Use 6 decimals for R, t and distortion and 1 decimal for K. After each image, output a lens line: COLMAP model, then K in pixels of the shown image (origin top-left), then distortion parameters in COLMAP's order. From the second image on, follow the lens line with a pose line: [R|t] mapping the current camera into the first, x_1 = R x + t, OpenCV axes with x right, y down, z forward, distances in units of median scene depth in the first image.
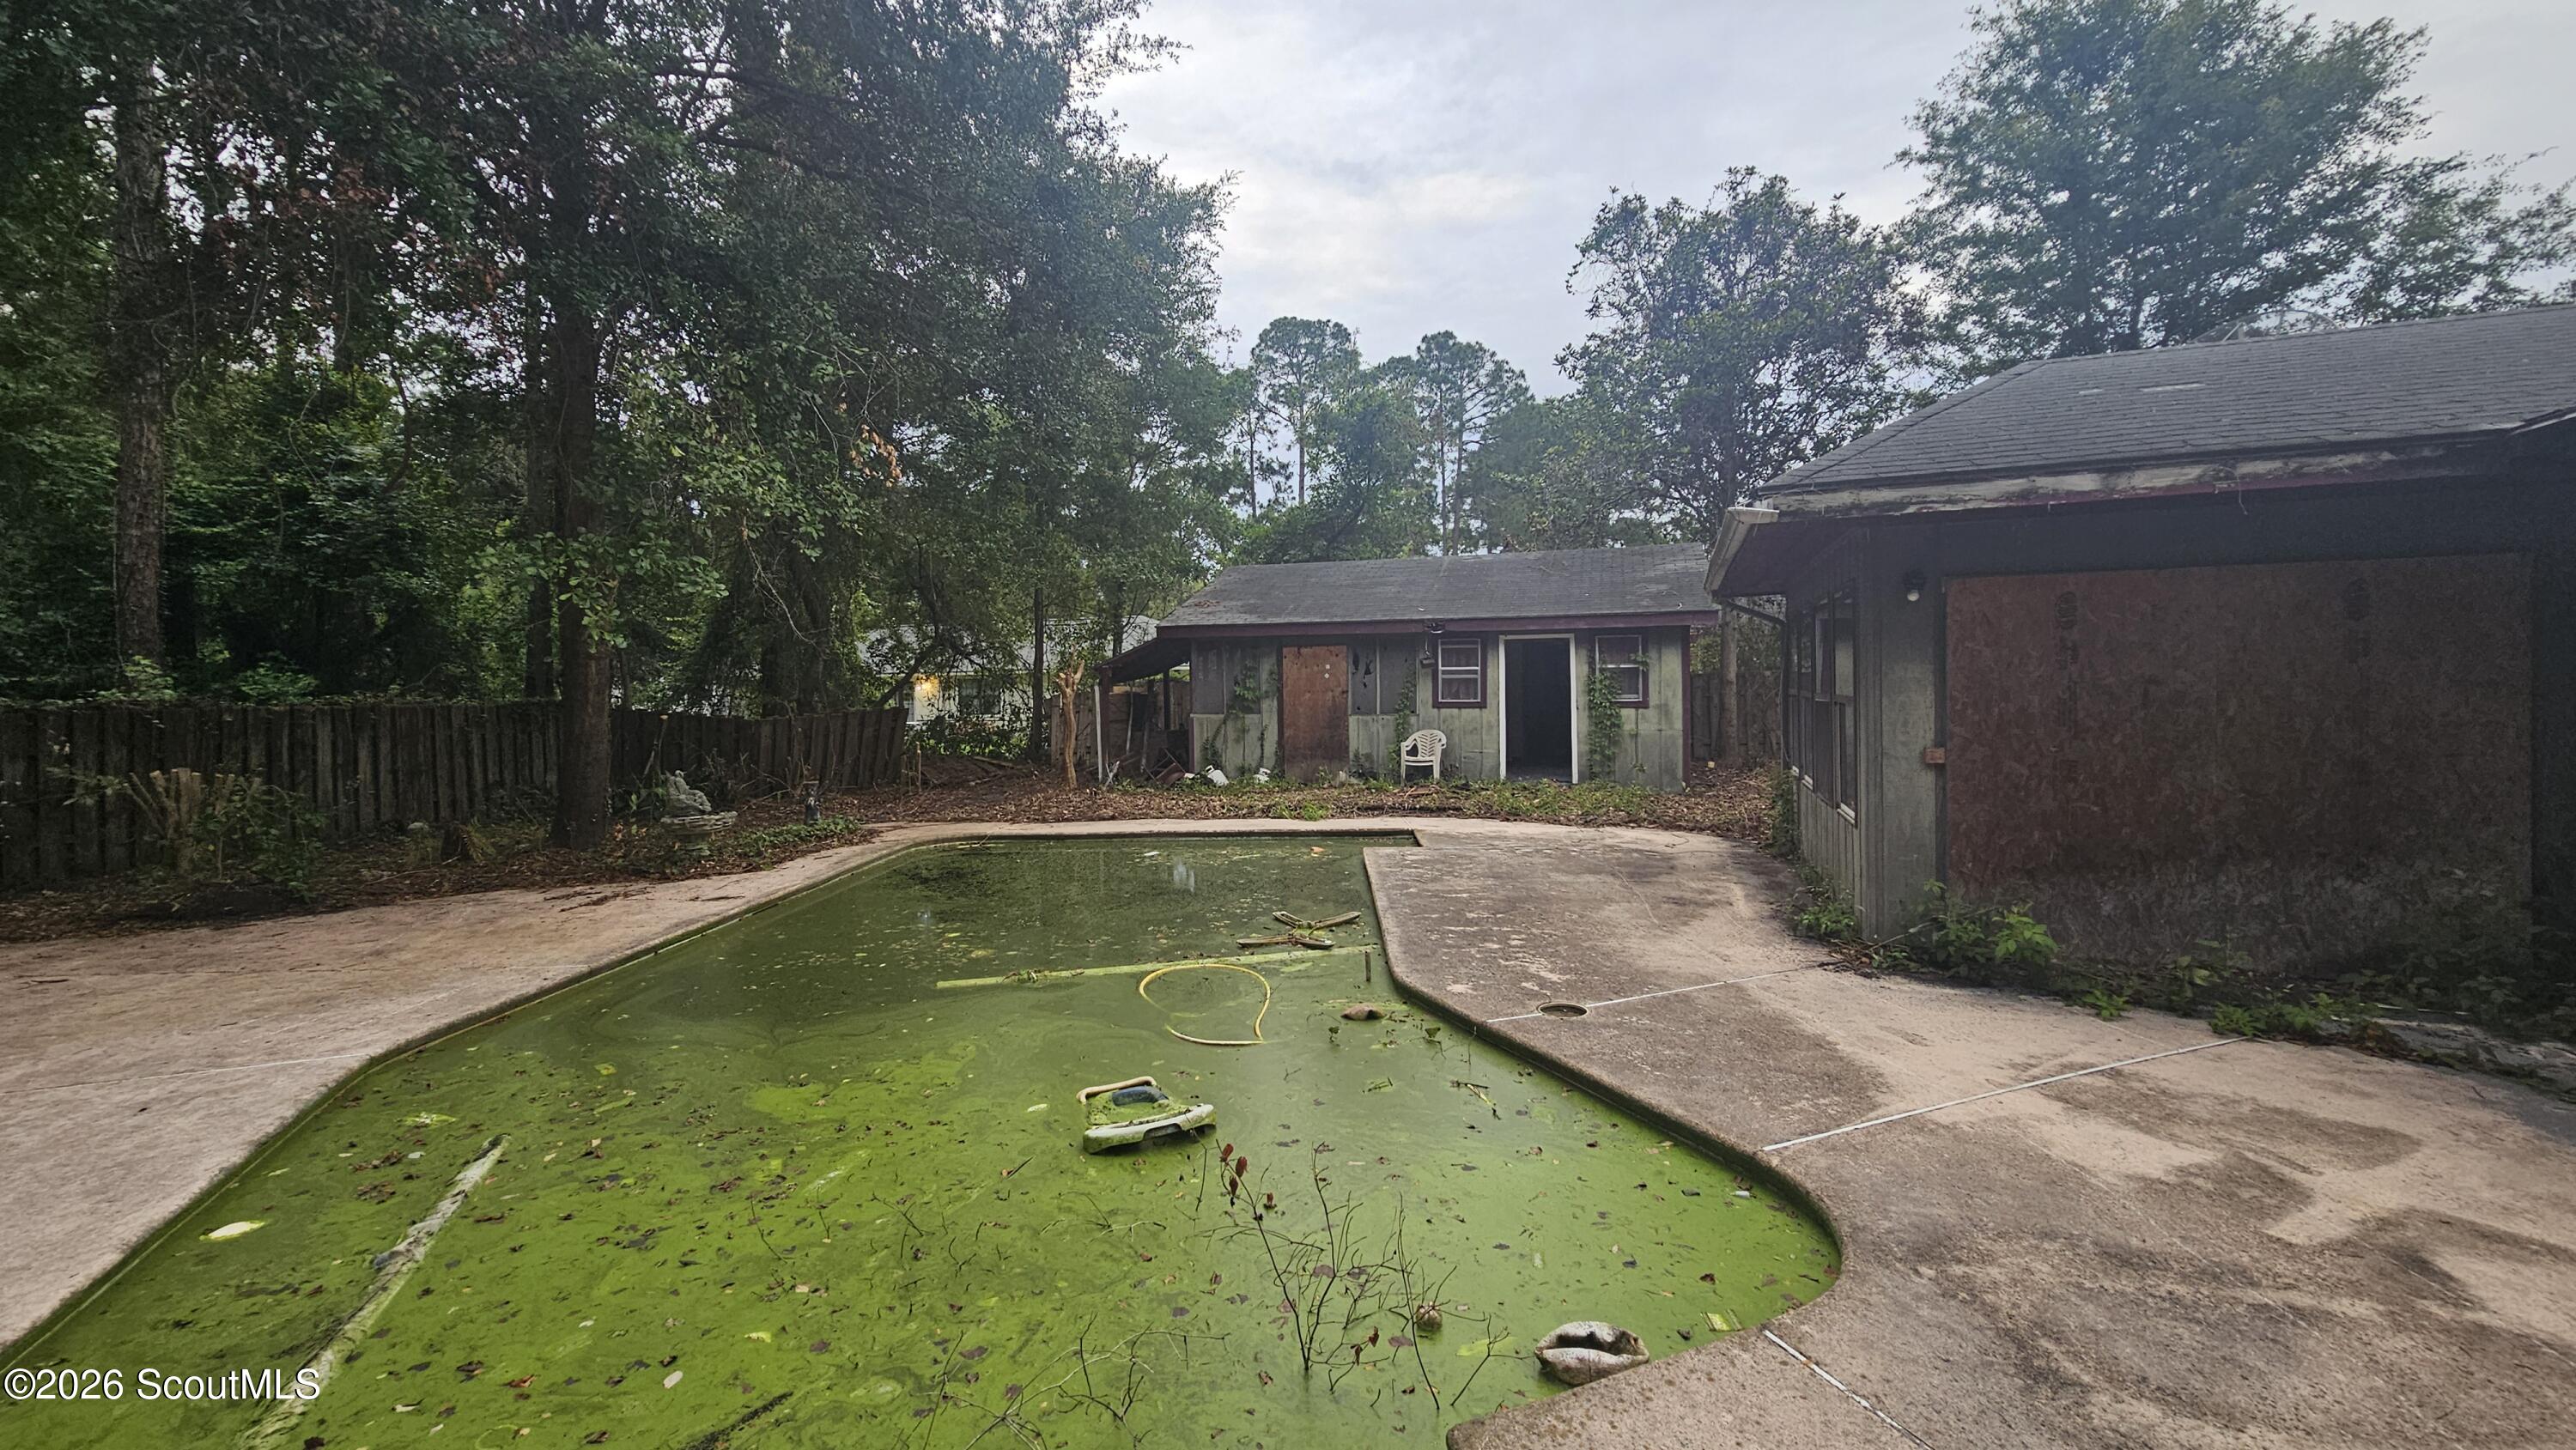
lens RADIAL K [[1046.6, 0, 1288.0], [0, 1046.6, 725.0], [0, 0, 1]] dist [0.002157, -0.000111]
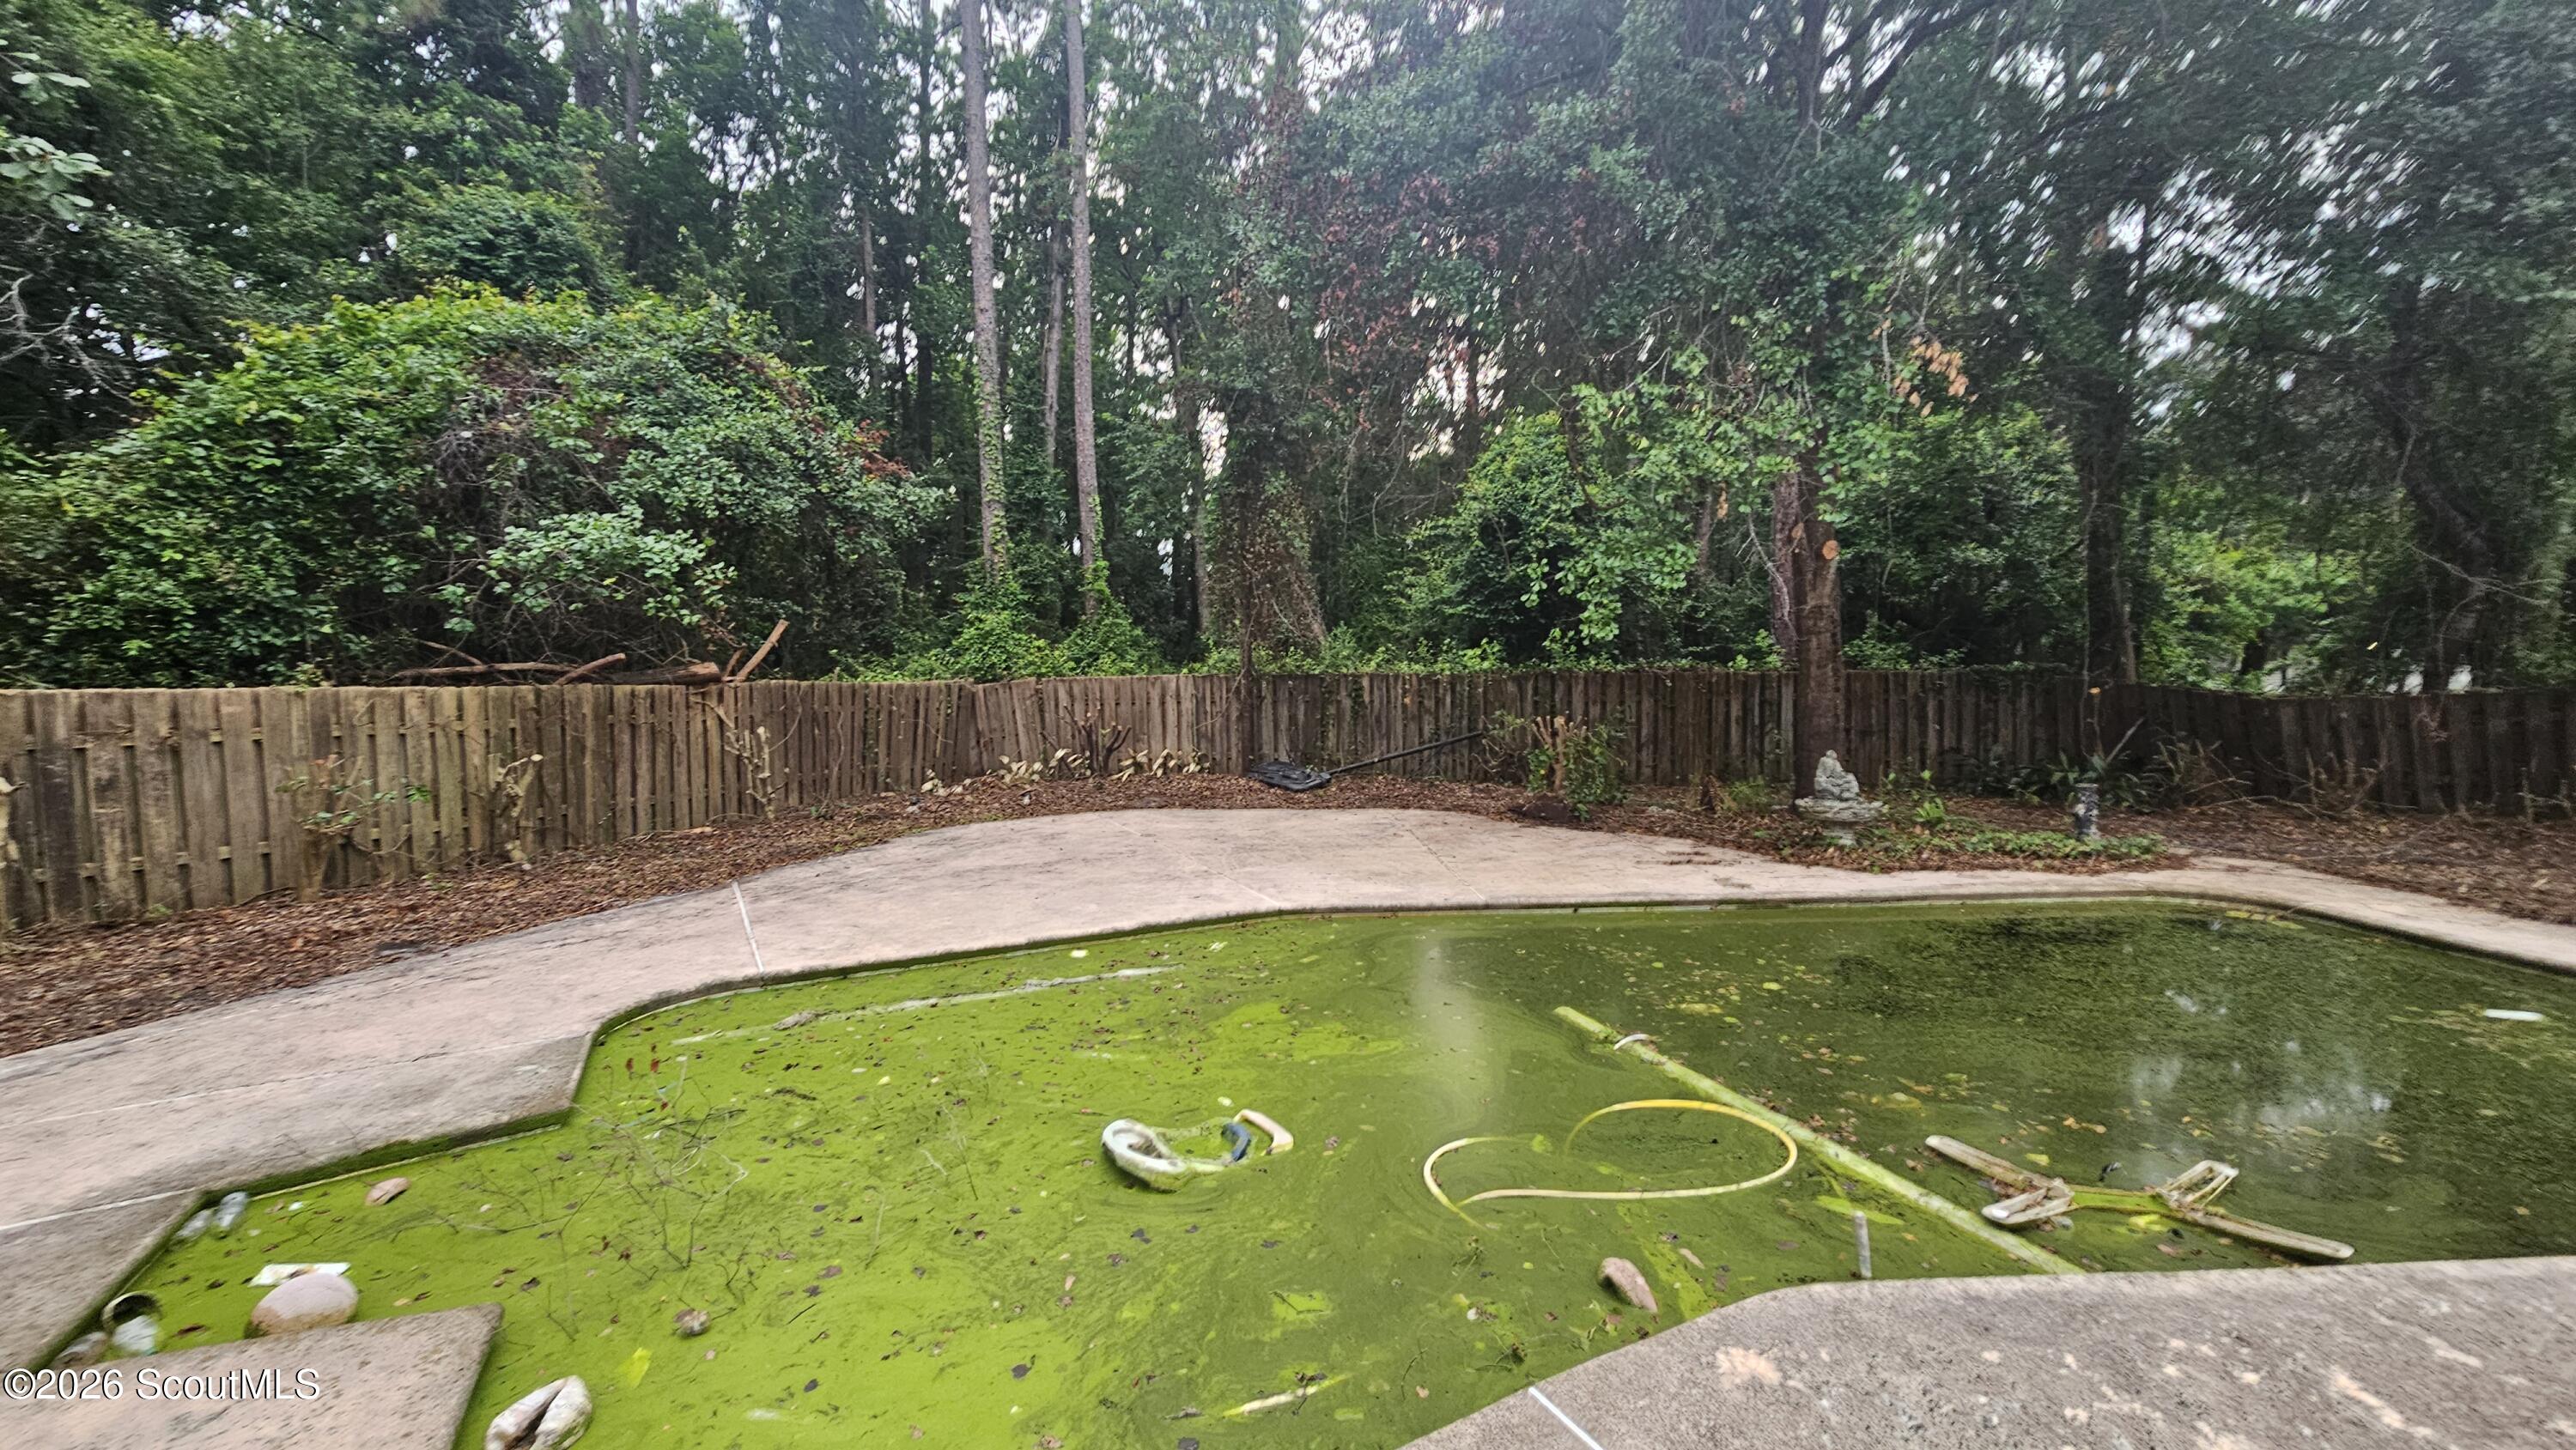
lens RADIAL K [[1046.6, 0, 1288.0], [0, 1046.6, 725.0], [0, 0, 1]] dist [0.002157, -0.000111]
pose [[0.081371, 0.074993, -0.993859, 0.274318], [-0.028053, 0.996943, 0.072929, -0.031395], [0.996289, 0.021946, 0.083226, 0.339696]]
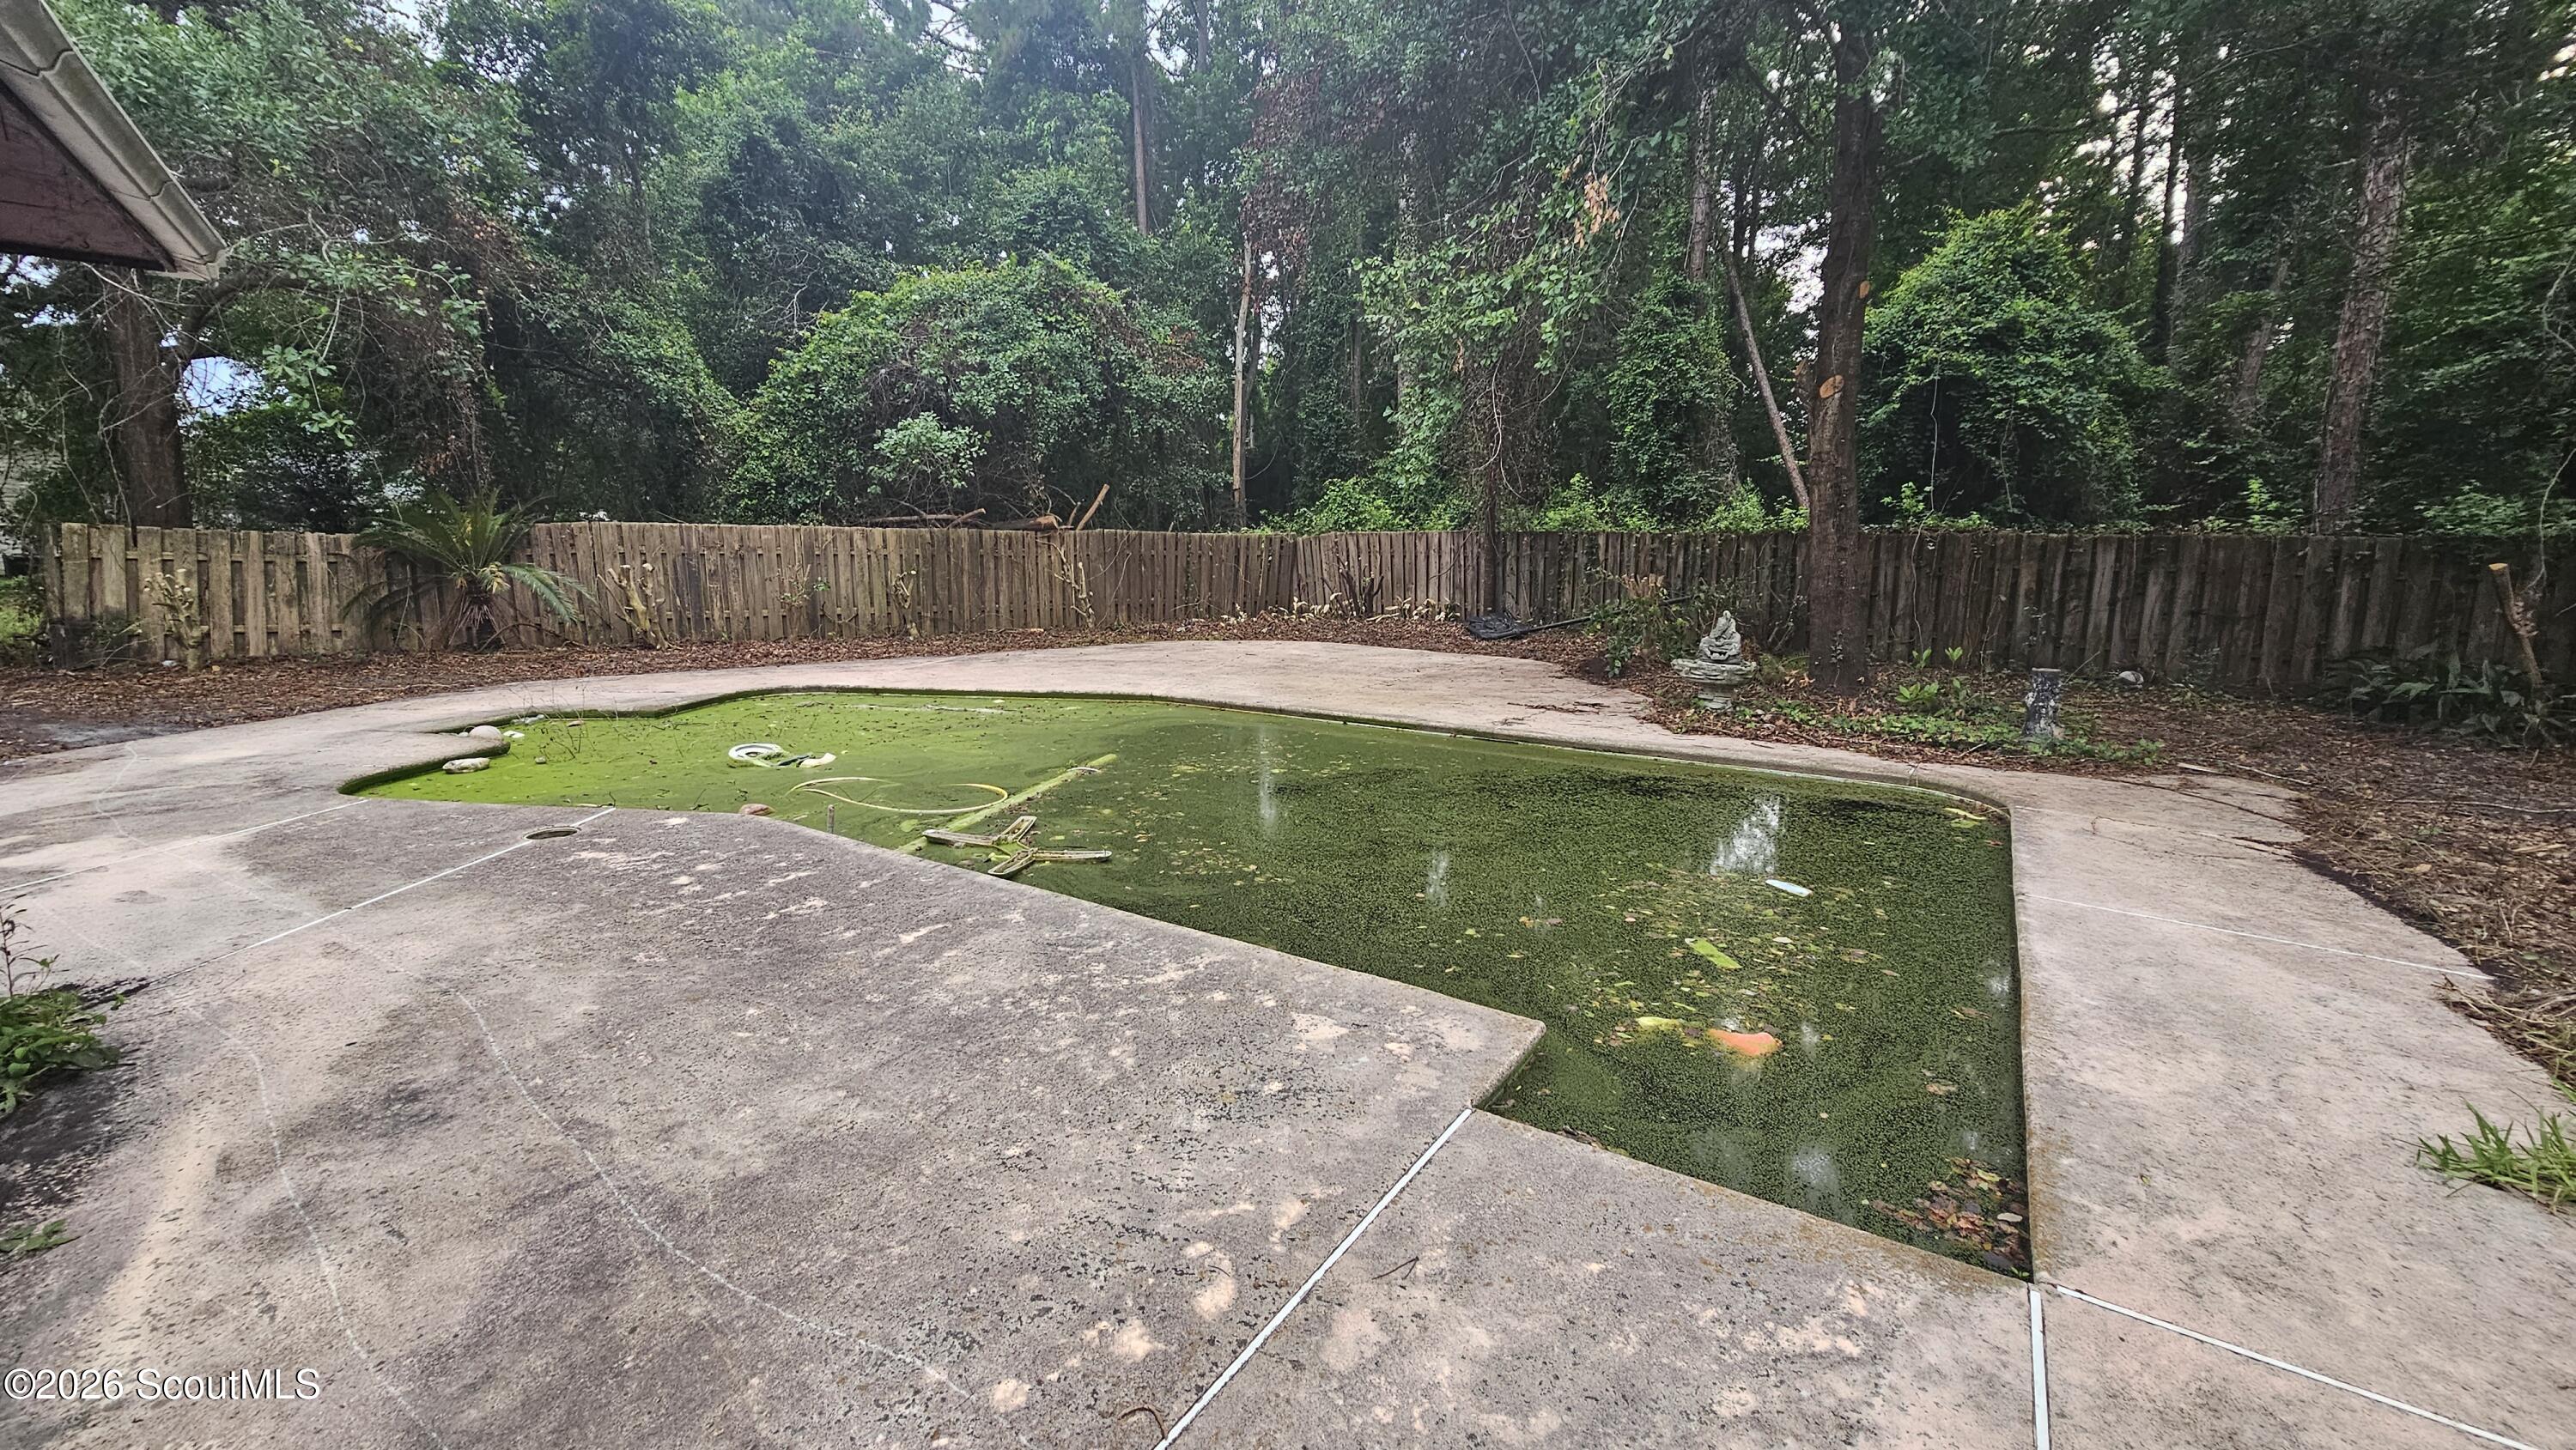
lens RADIAL K [[1046.6, 0, 1288.0], [0, 1046.6, 725.0], [0, 0, 1]] dist [0.002157, -0.000111]
pose [[-0.515881, 0.171814, -0.839254, 0.325465], [-0.024584, 0.976308, 0.214984, -0.038730], [0.856308, 0.131538, -0.499435, 0.920968]]
